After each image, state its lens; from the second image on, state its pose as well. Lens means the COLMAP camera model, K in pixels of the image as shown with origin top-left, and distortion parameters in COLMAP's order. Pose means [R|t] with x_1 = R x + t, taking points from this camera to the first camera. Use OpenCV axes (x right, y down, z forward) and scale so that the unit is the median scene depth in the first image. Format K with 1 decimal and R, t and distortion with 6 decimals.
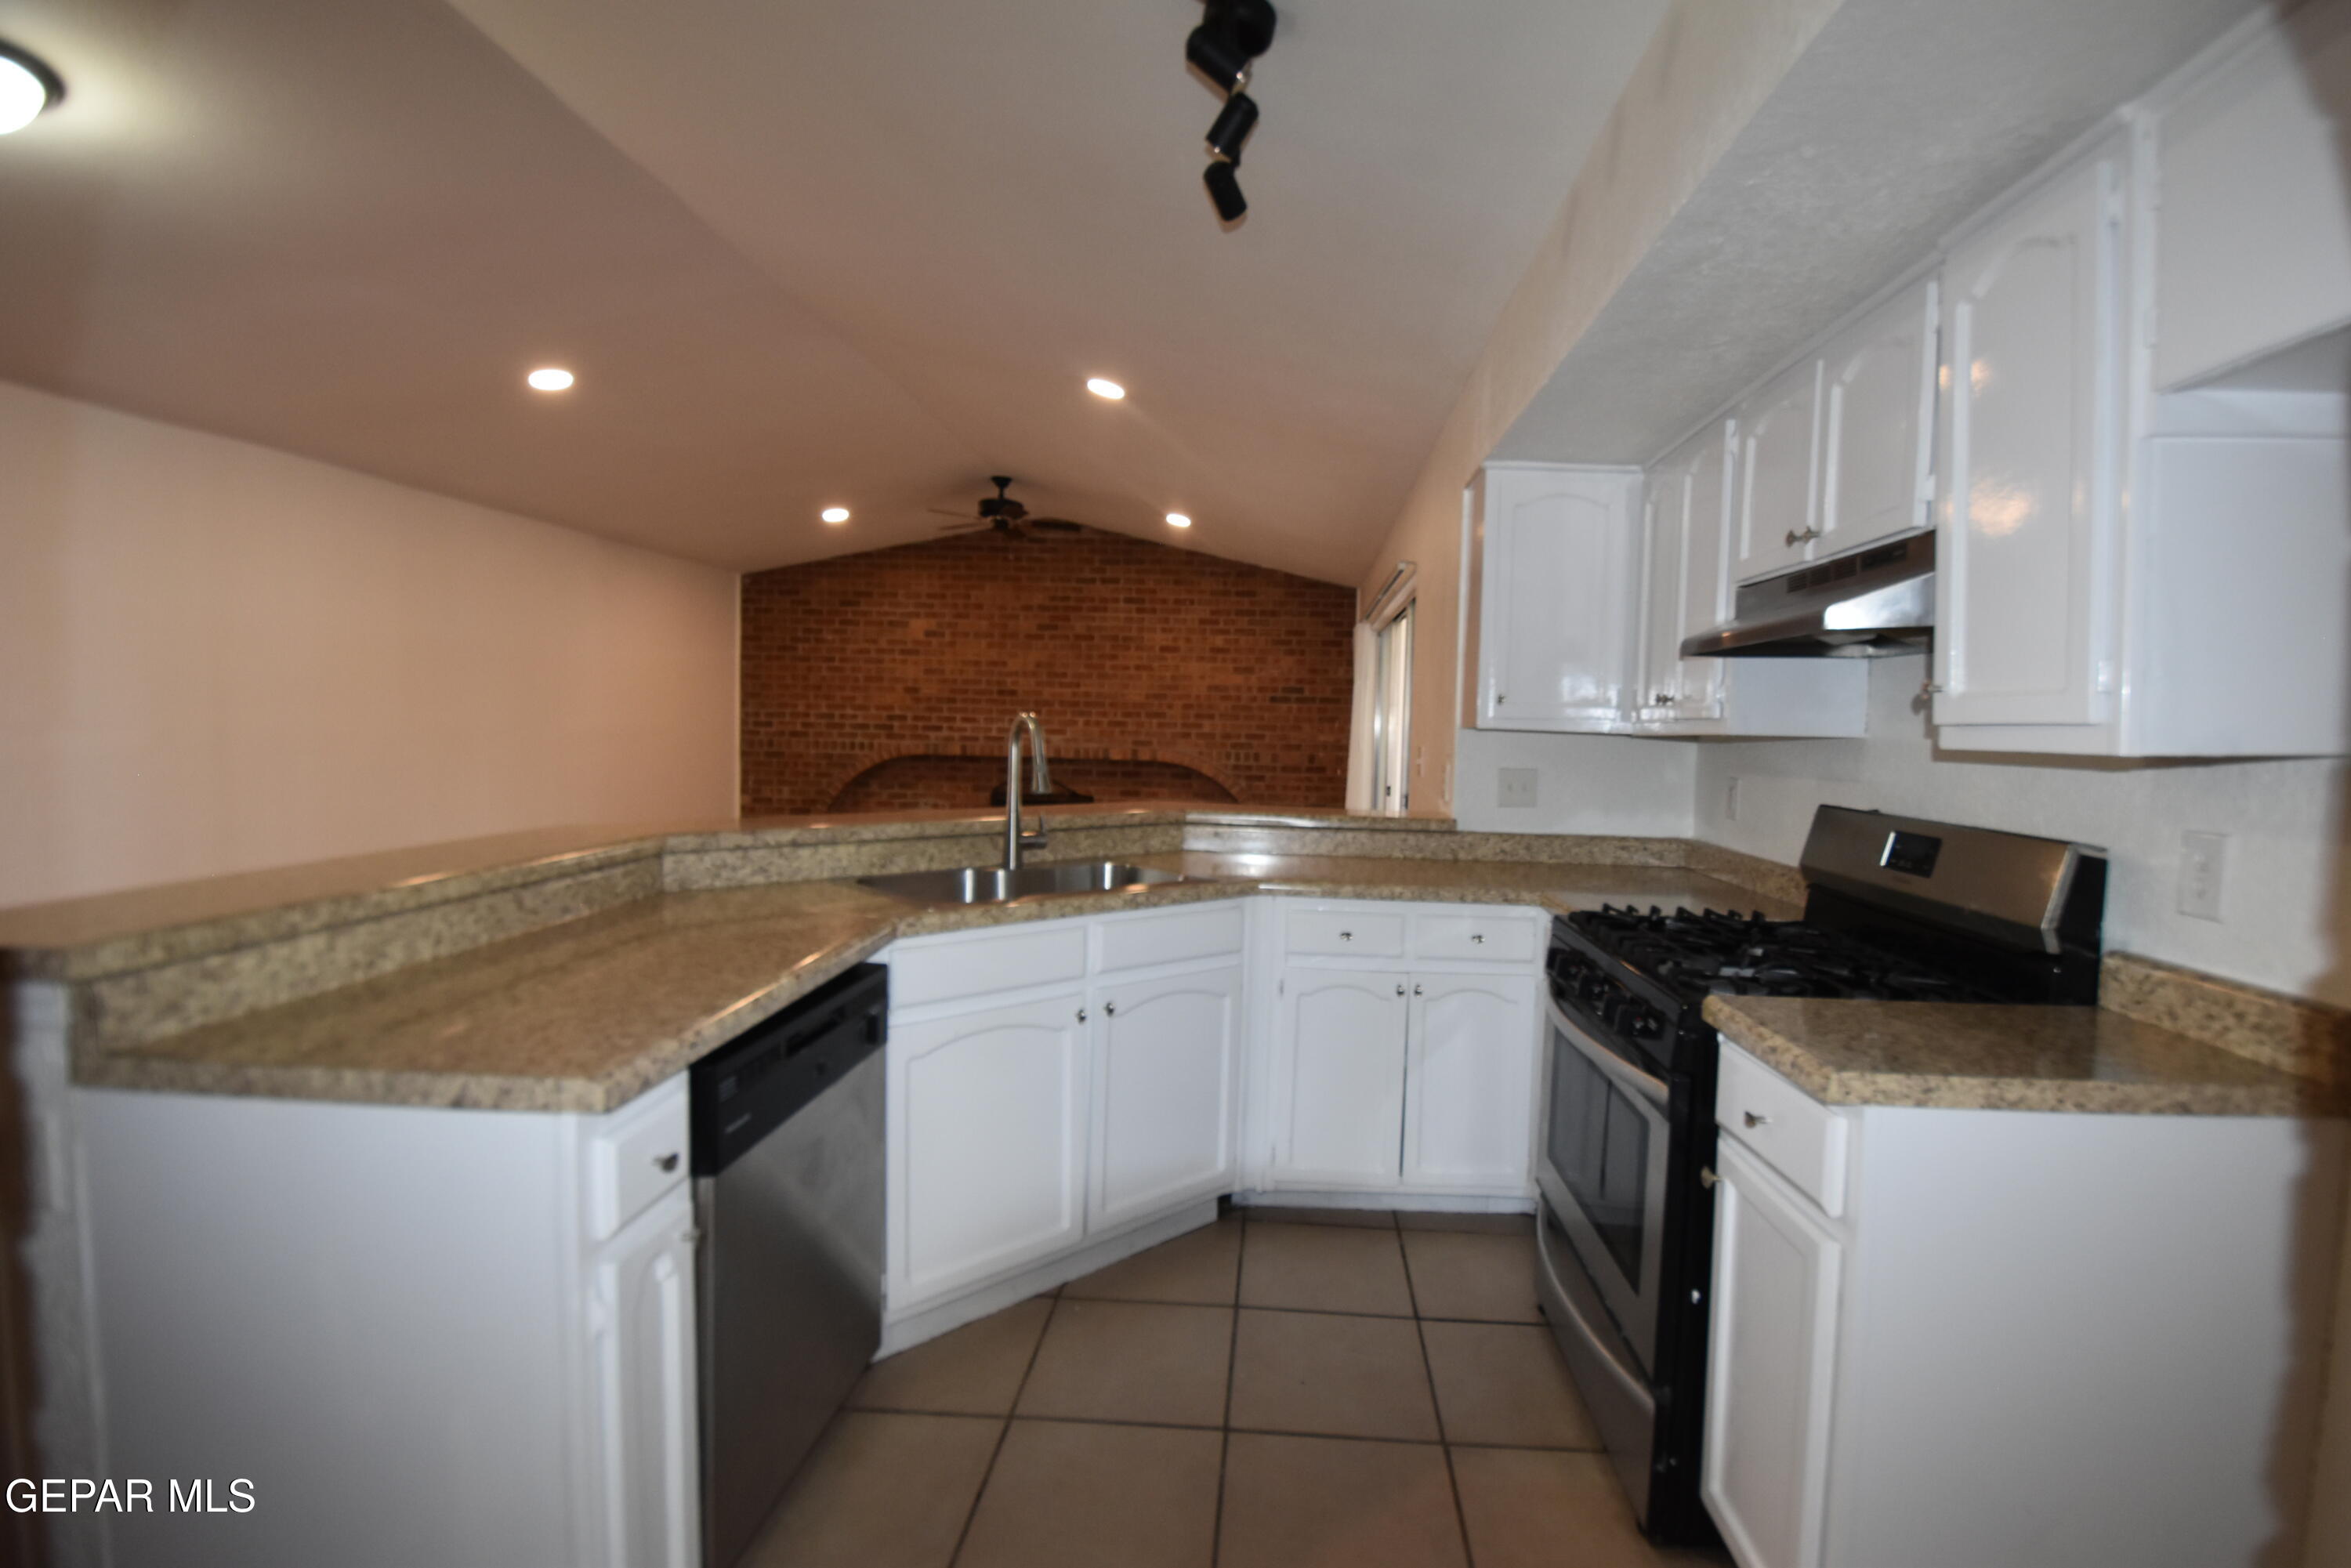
lens RADIAL K [[1031.5, 0, 1251.7], [0, 1031.5, 770.3], [0, 0, 1]] dist [0.026229, -0.028538]
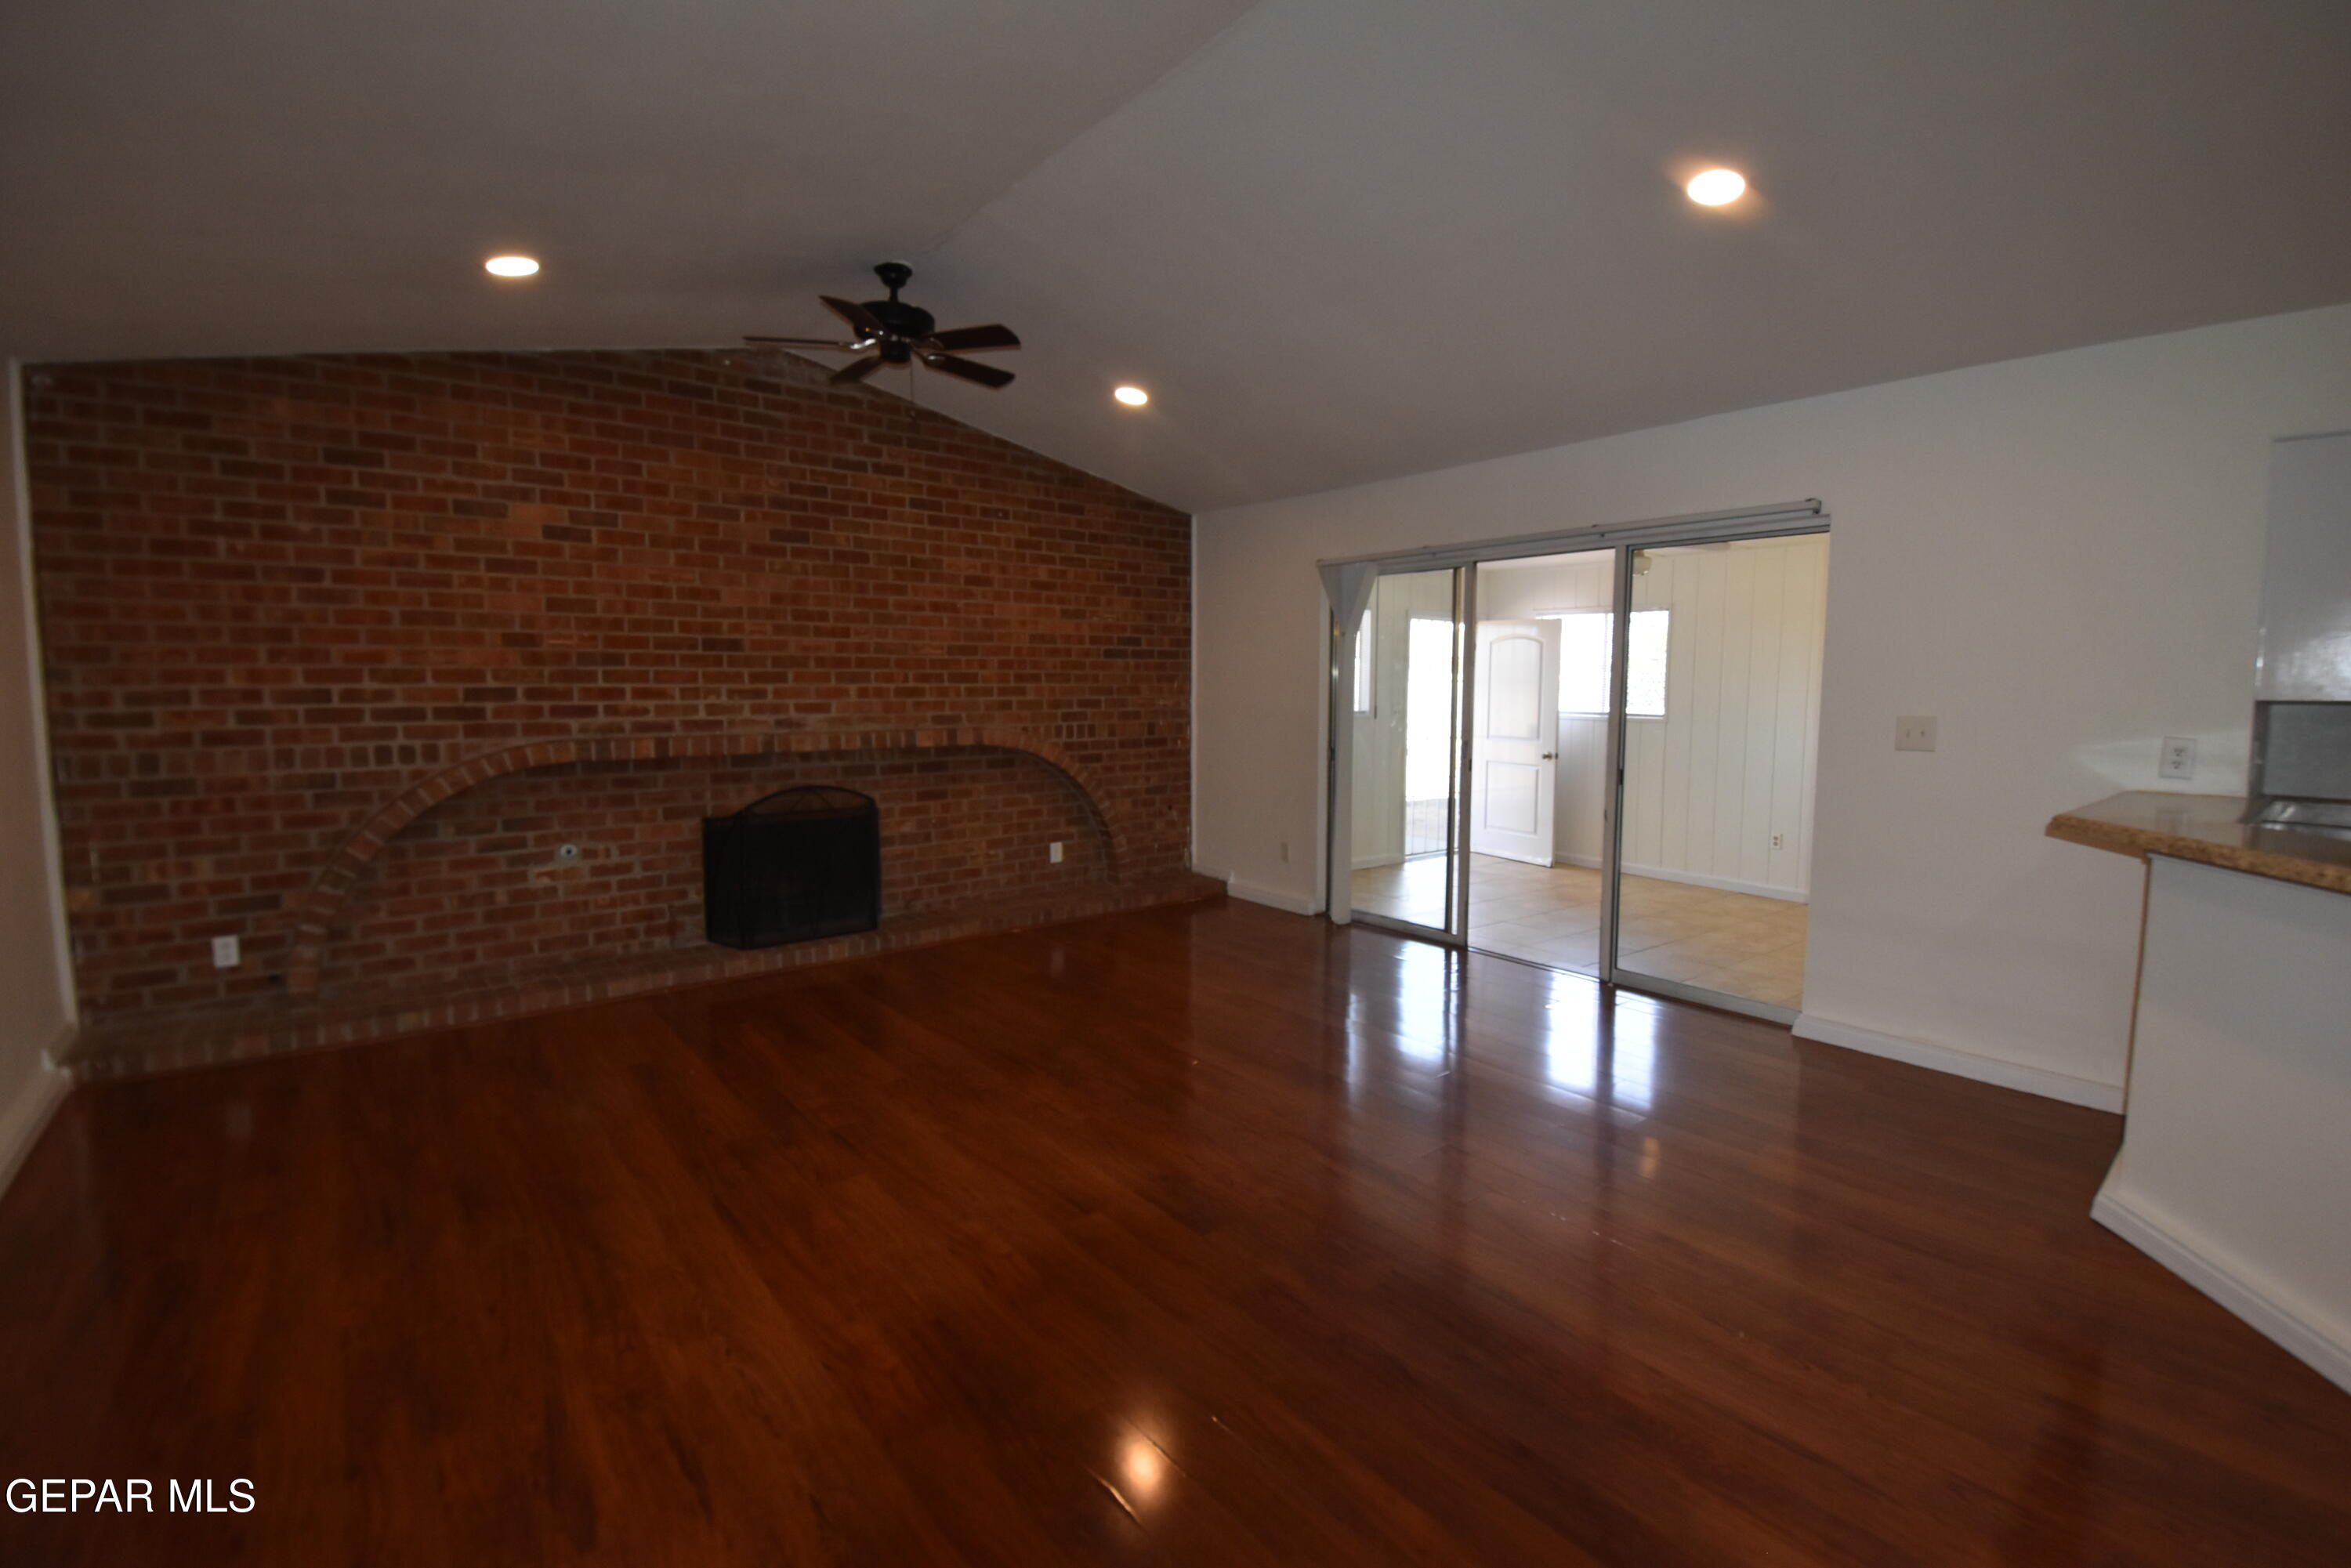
lens RADIAL K [[1031.5, 0, 1251.7], [0, 1031.5, 770.3], [0, 0, 1]] dist [0.026229, -0.028538]
pose [[0.728301, -0.083900, 0.680102, -0.426288], [0.046051, 0.996225, 0.073583, -0.034081], [-0.683708, -0.022271, 0.729416, 0.369939]]
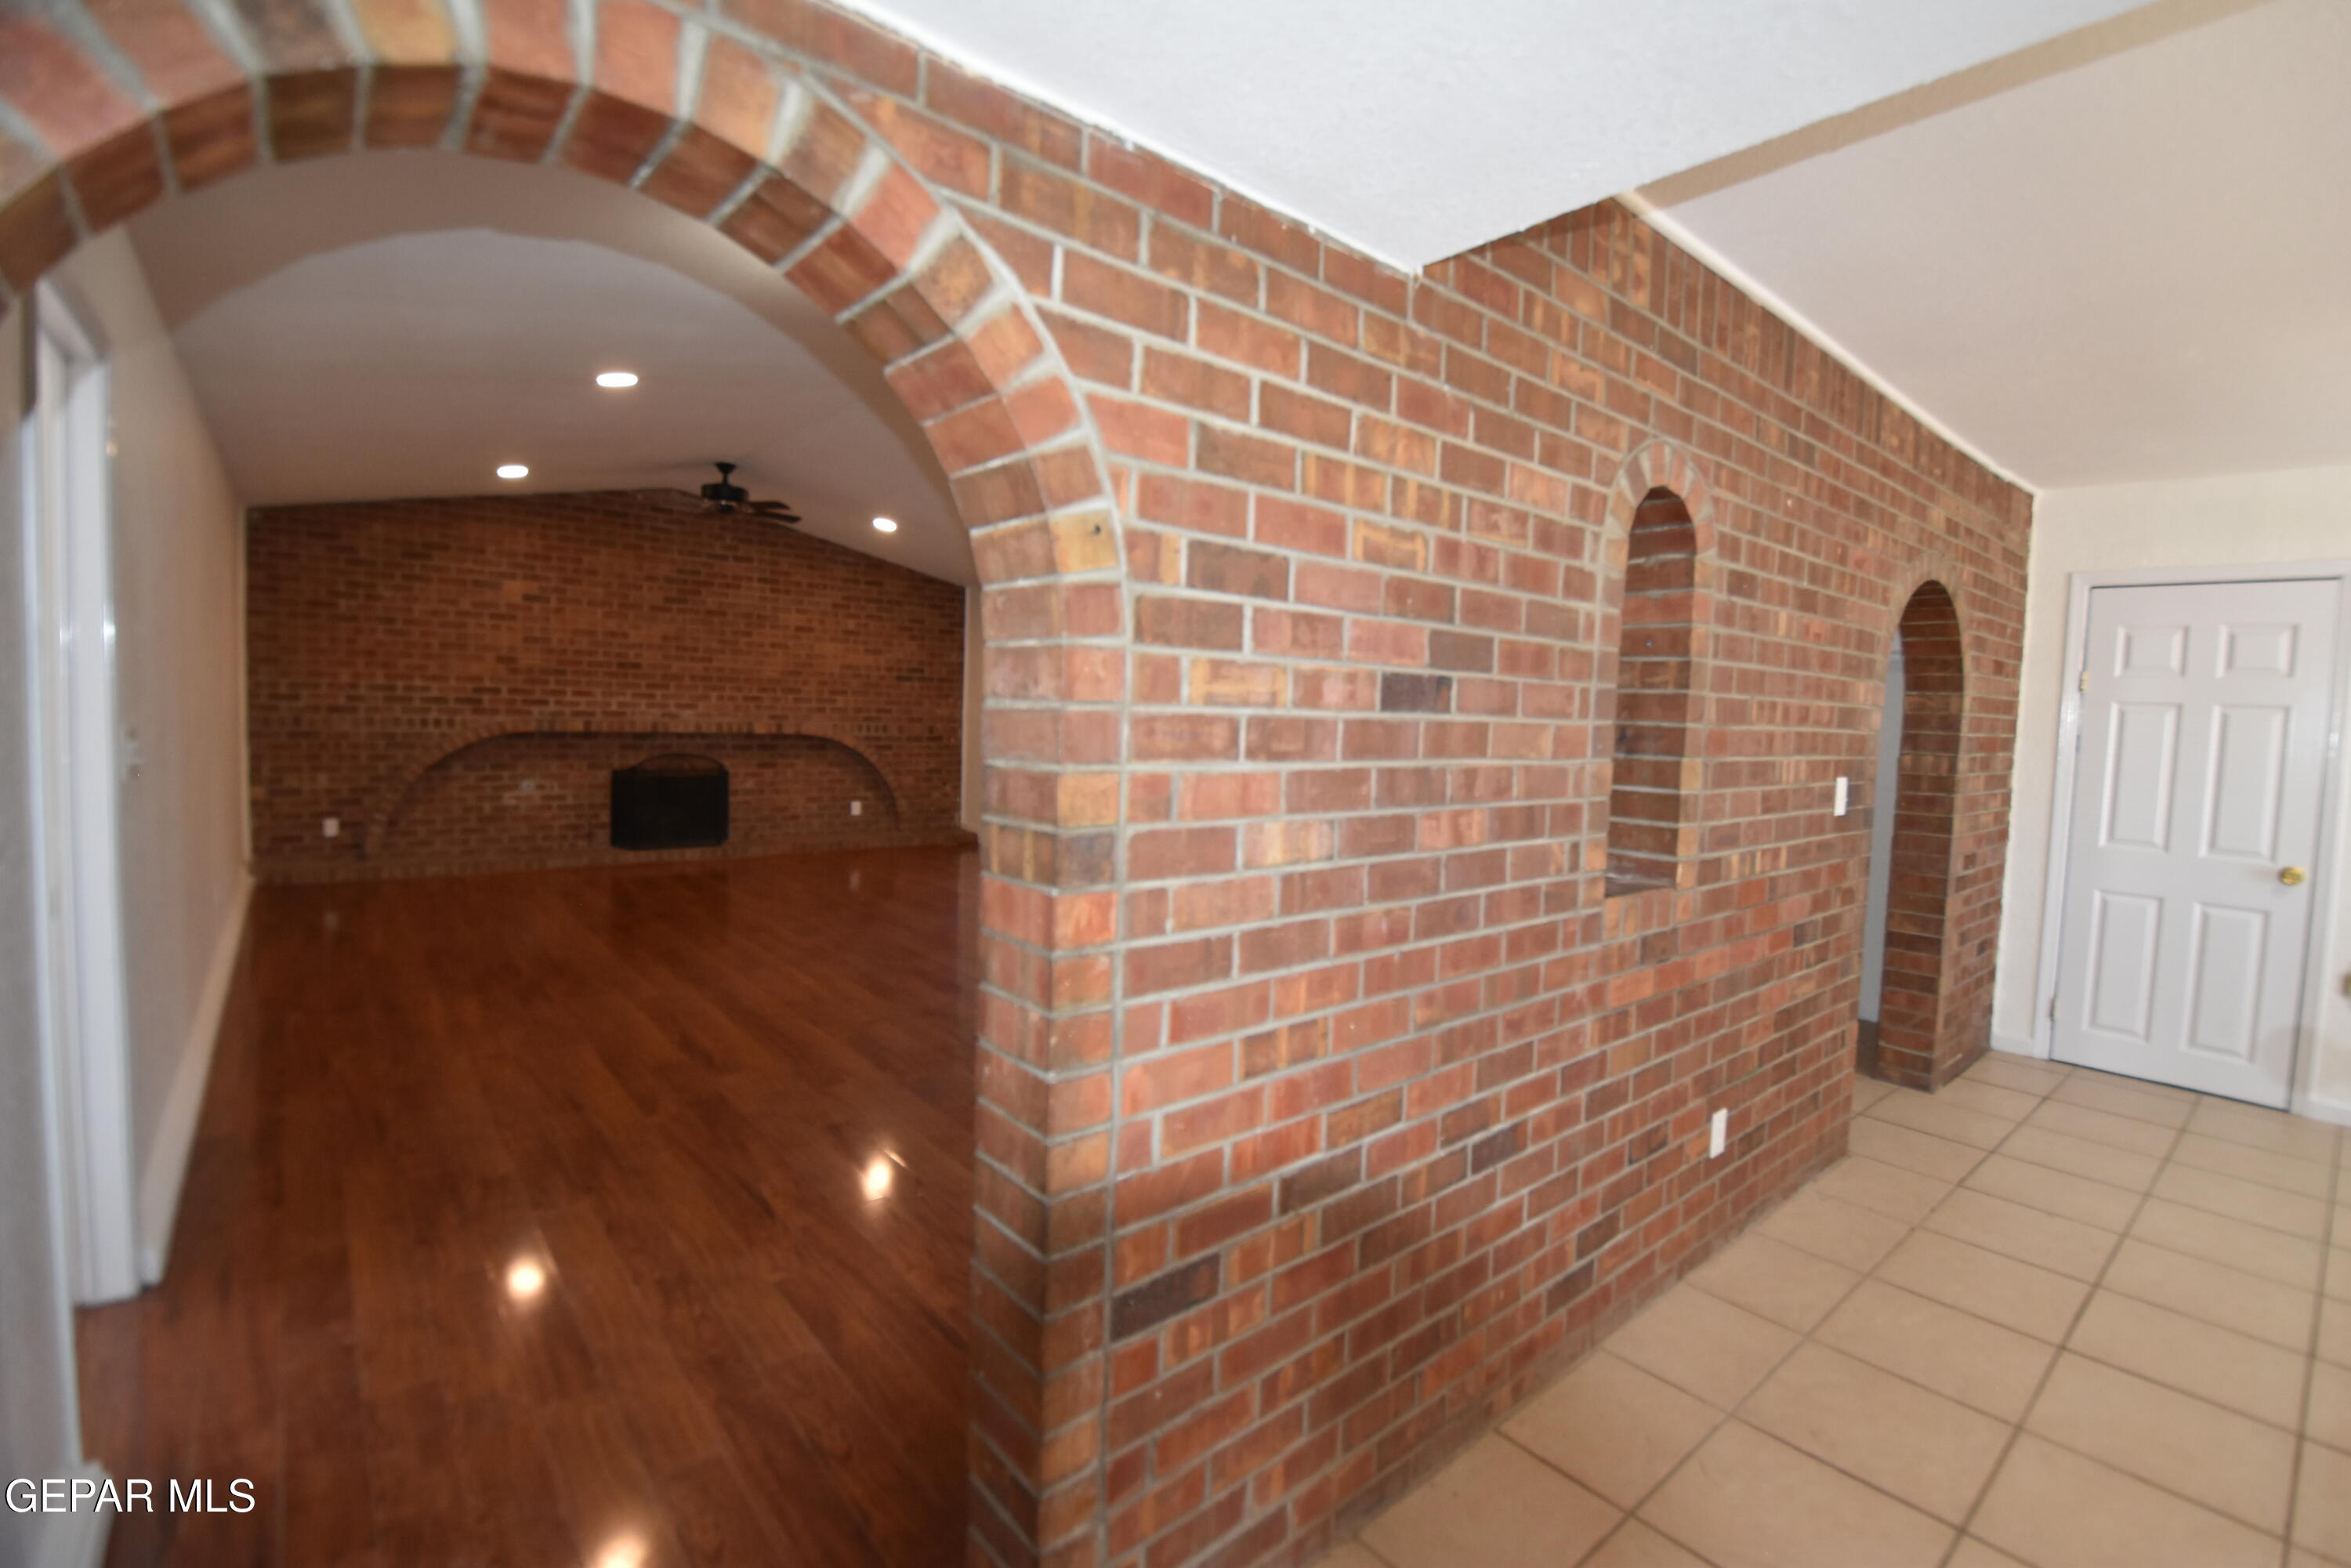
lens RADIAL K [[1031.5, 0, 1251.7], [0, 1031.5, 770.3], [0, 0, 1]] dist [0.026229, -0.028538]
pose [[0.715905, -0.043029, 0.696870, -0.502466], [0.013112, 0.998752, 0.048199, -0.016877], [-0.698074, -0.025368, 0.715576, -0.097232]]
